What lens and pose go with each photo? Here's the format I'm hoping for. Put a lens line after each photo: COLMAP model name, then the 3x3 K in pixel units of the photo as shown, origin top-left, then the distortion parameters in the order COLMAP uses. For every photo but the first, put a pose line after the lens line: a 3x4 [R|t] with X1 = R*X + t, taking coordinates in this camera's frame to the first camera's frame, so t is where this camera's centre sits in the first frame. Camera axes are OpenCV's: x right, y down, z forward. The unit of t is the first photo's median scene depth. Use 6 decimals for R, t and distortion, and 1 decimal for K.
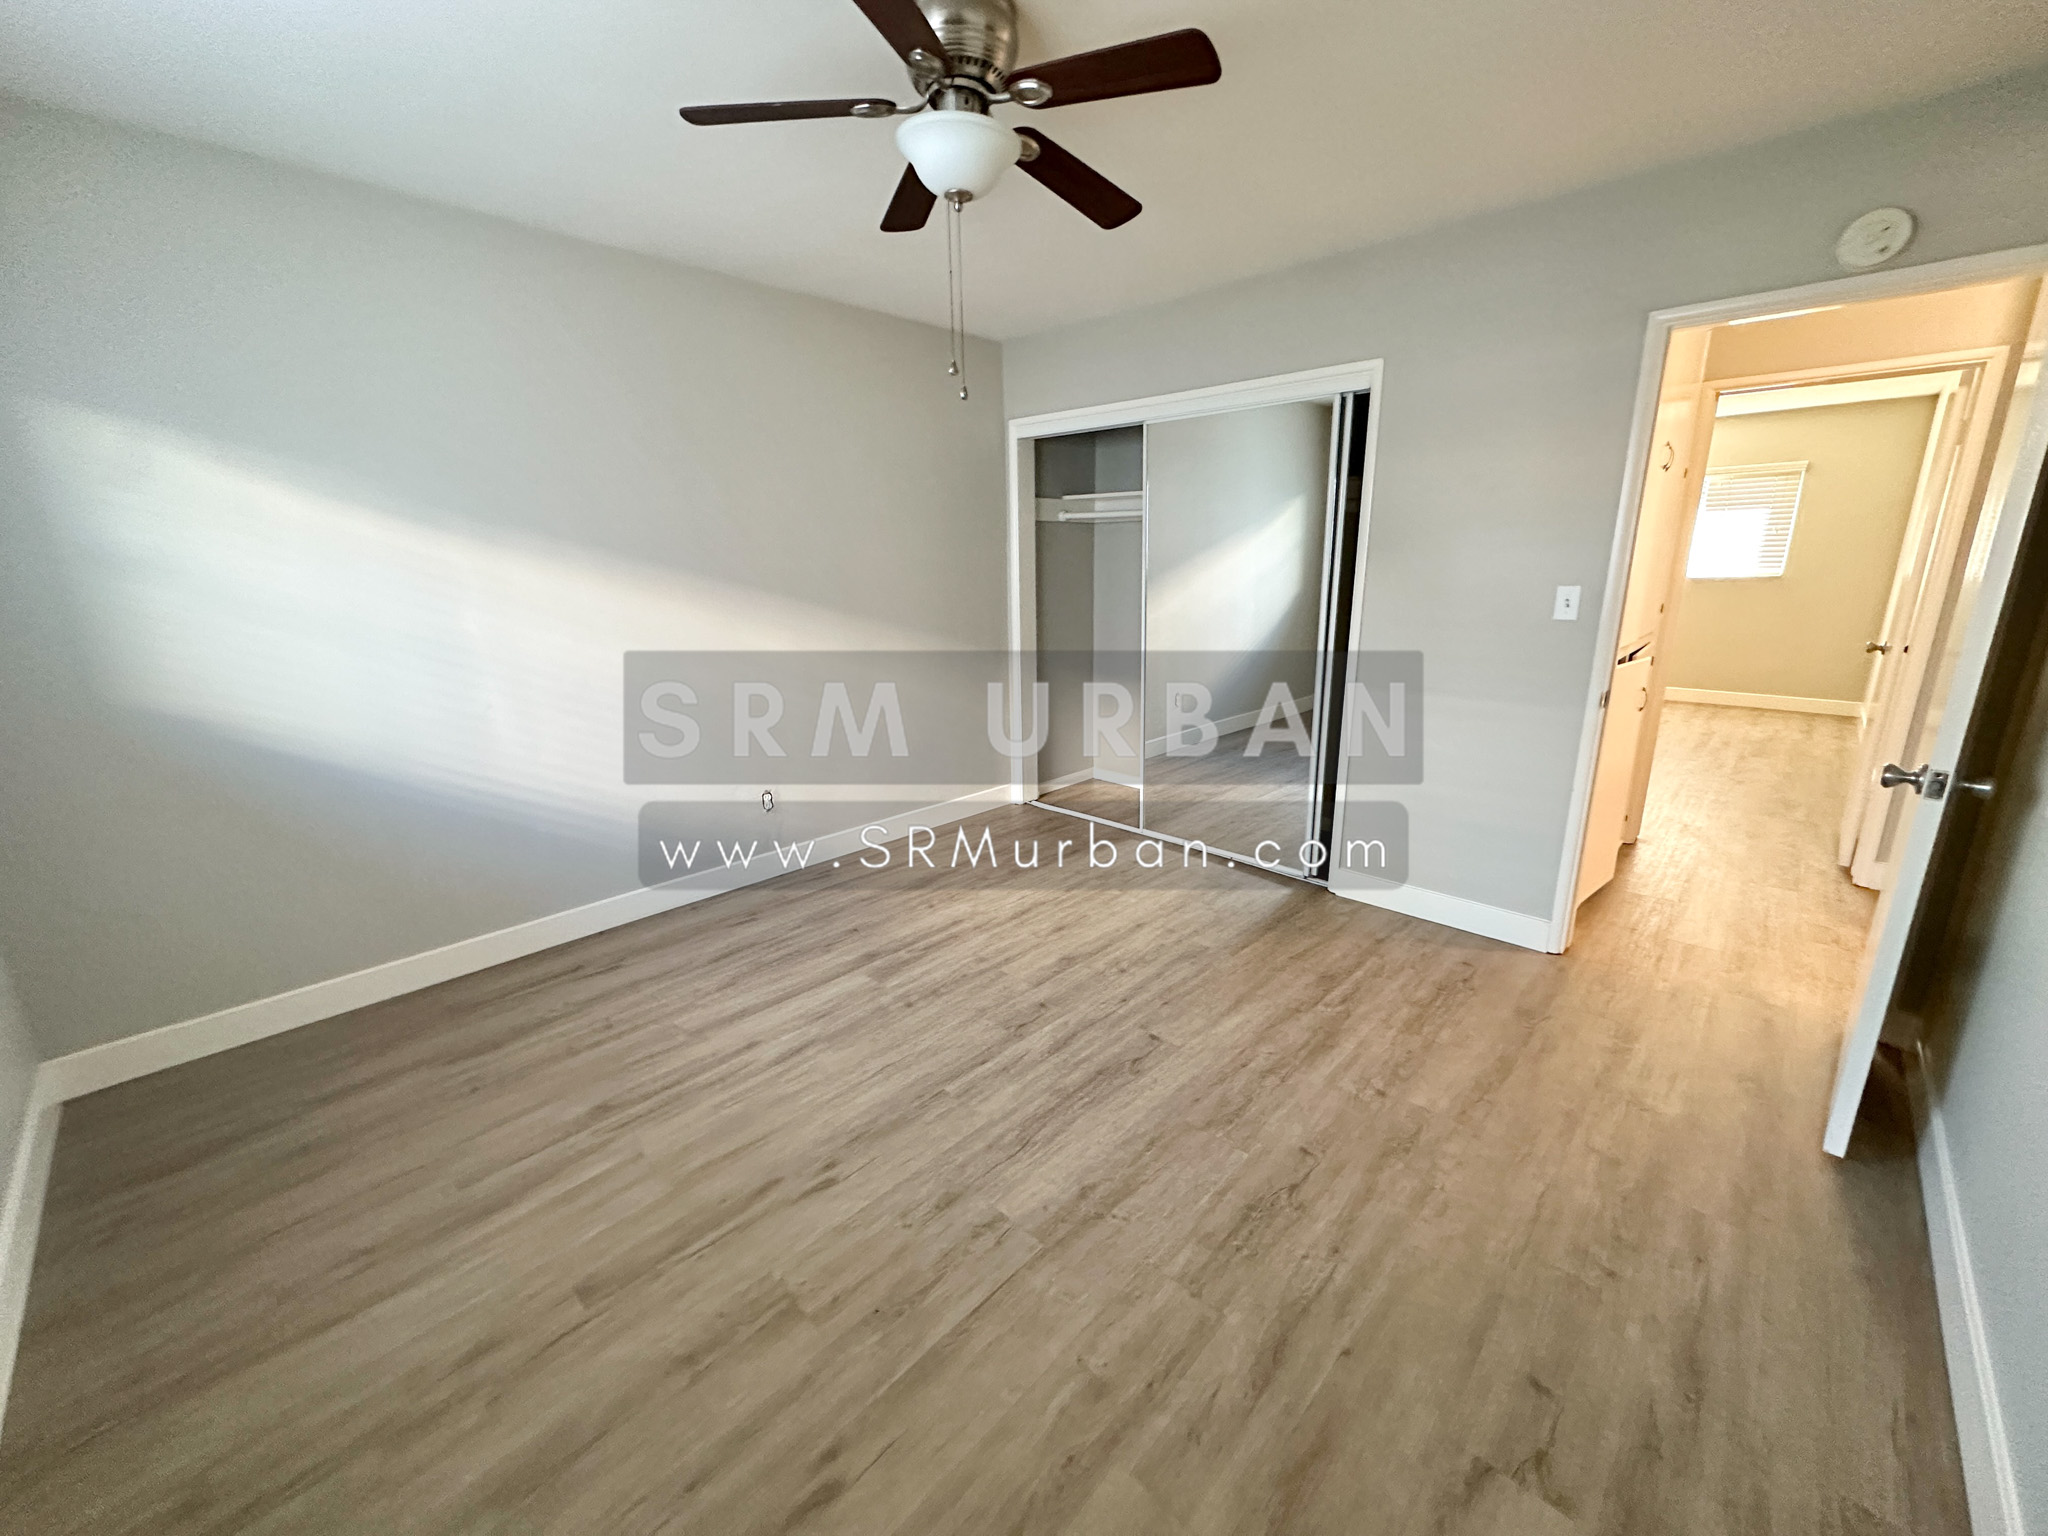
lens RADIAL K [[814.1, 0, 1030.9], [0, 814.1, 760.3], [0, 0, 1]] dist [-0.005457, 0.001225]
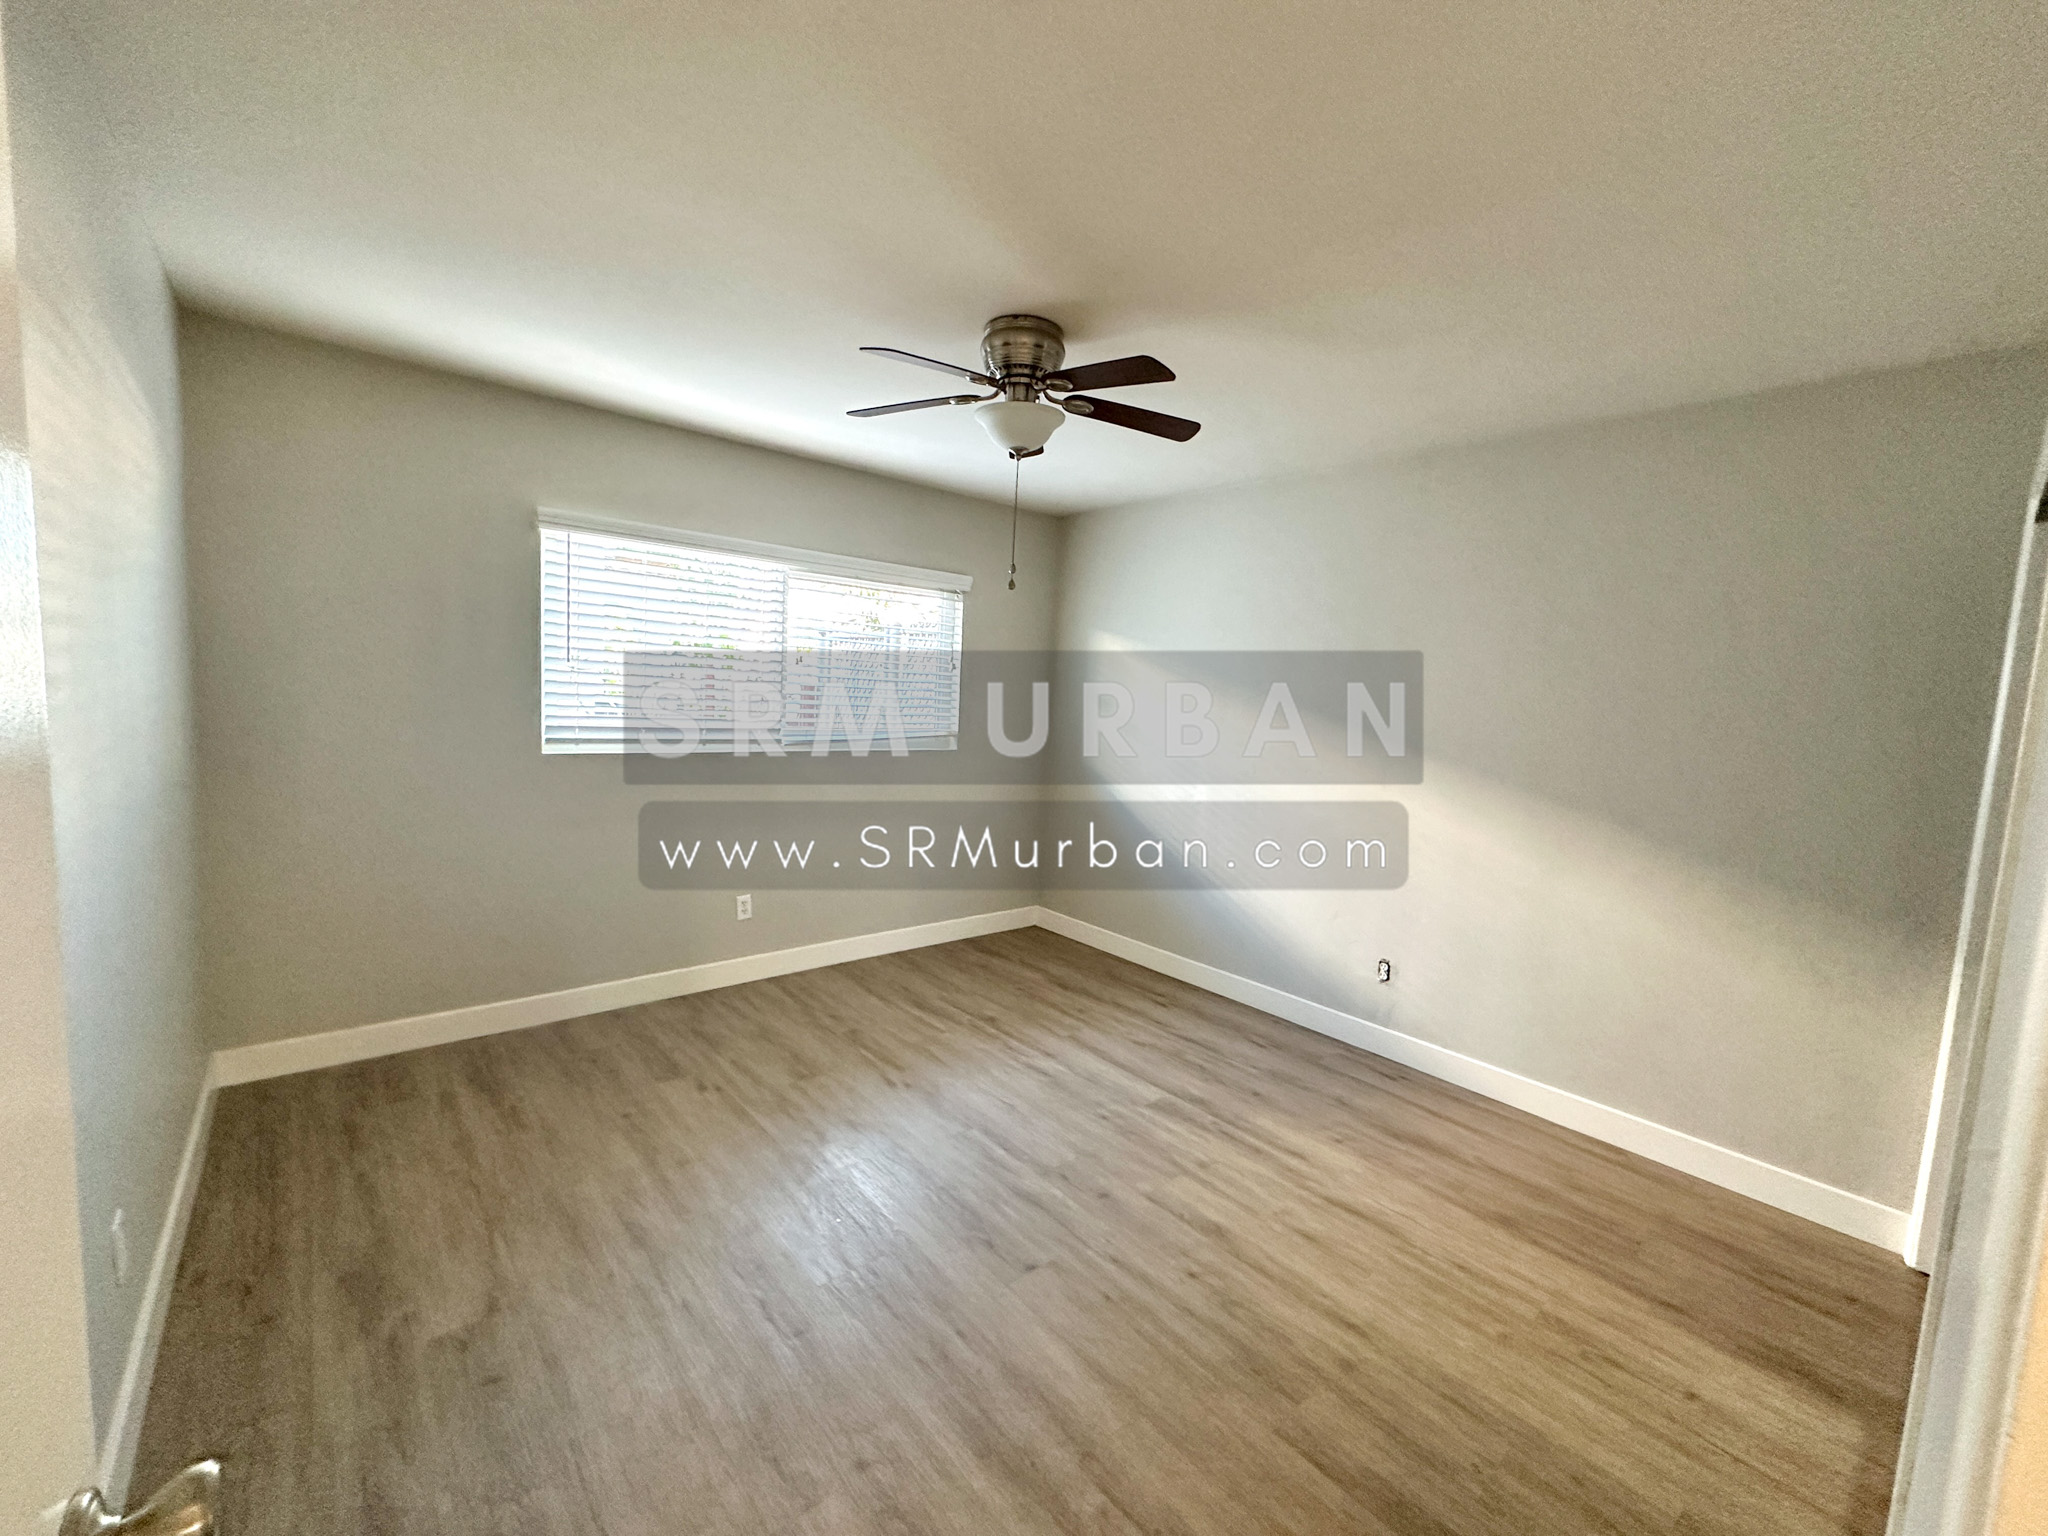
lens RADIAL K [[814.1, 0, 1017.8], [0, 814.1, 760.3], [0, 0, 1]] dist [-0.005457, 0.001225]
pose [[-0.103677, 0.098468, -0.989725, 0.904111], [-0.290964, 0.948553, 0.124852, -0.252864], [0.951100, 0.300919, -0.069692, 0.856453]]
